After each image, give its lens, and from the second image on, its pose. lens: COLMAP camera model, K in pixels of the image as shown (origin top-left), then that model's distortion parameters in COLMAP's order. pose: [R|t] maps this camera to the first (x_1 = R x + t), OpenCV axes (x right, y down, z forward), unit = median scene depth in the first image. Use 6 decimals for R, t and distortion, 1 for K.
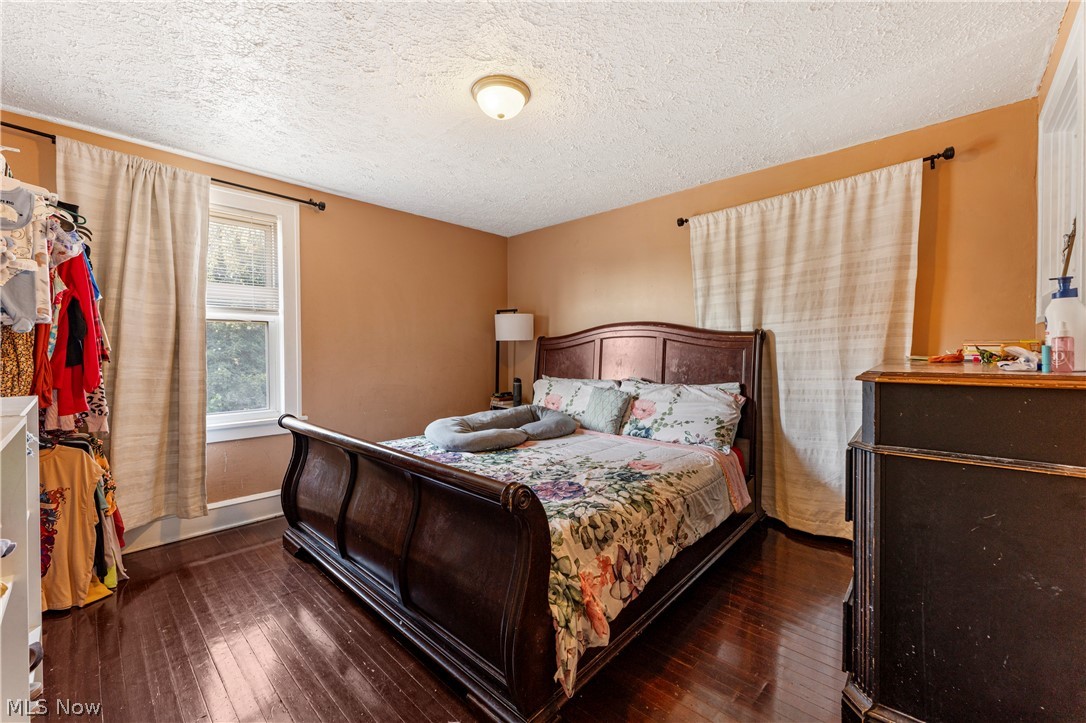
lens RADIAL K [[433.8, 0, 539.7], [0, 433.8, 360.2], [0, 0, 1]] dist [-0.000419, -0.000210]
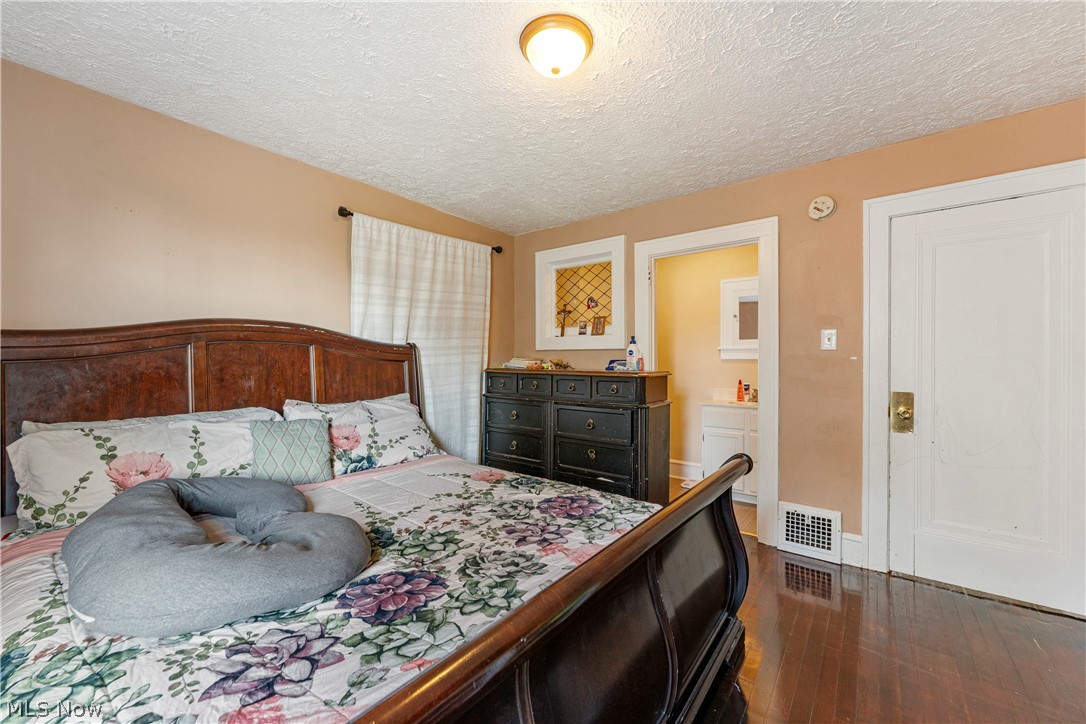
lens RADIAL K [[433.8, 0, 539.7], [0, 433.8, 360.7], [0, 0, 1]] dist [-0.000419, -0.000210]
pose [[-0.097081, 0.006311, 0.995256, -0.668181], [0.020434, 0.999782, -0.004346, -0.016448], [-0.995067, 0.019915, -0.097189, 0.838325]]
